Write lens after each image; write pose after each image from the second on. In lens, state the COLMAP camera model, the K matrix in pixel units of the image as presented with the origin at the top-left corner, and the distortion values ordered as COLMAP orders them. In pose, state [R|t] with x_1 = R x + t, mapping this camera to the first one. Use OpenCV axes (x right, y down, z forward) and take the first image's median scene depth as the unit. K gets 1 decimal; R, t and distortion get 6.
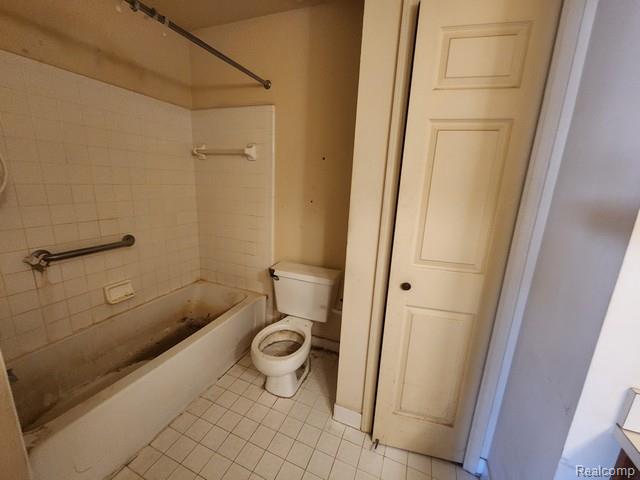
lens RADIAL K [[260.7, 0, 320.0], [0, 260.7, 240.0], [0, 0, 1]] dist [-0.001563, -0.000001]
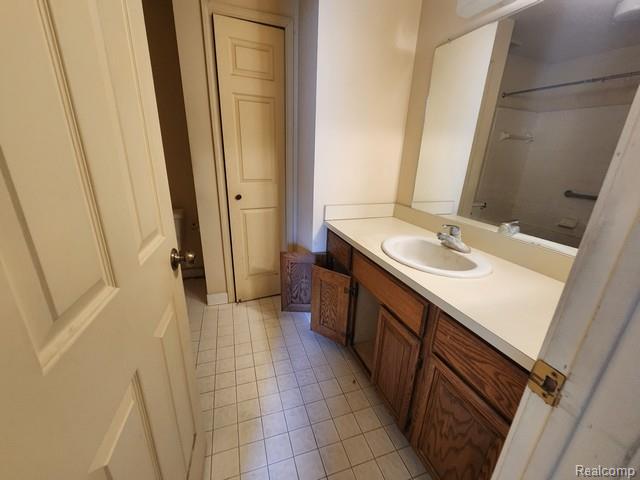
lens RADIAL K [[260.7, 0, 320.0], [0, 260.7, 240.0], [0, 0, 1]] dist [-0.001563, -0.000001]
pose [[0.752530, -0.233032, 0.615951, -0.425084], [0.152965, 0.971572, 0.180692, 0.255304], [-0.640547, -0.041757, 0.766782, -0.719015]]
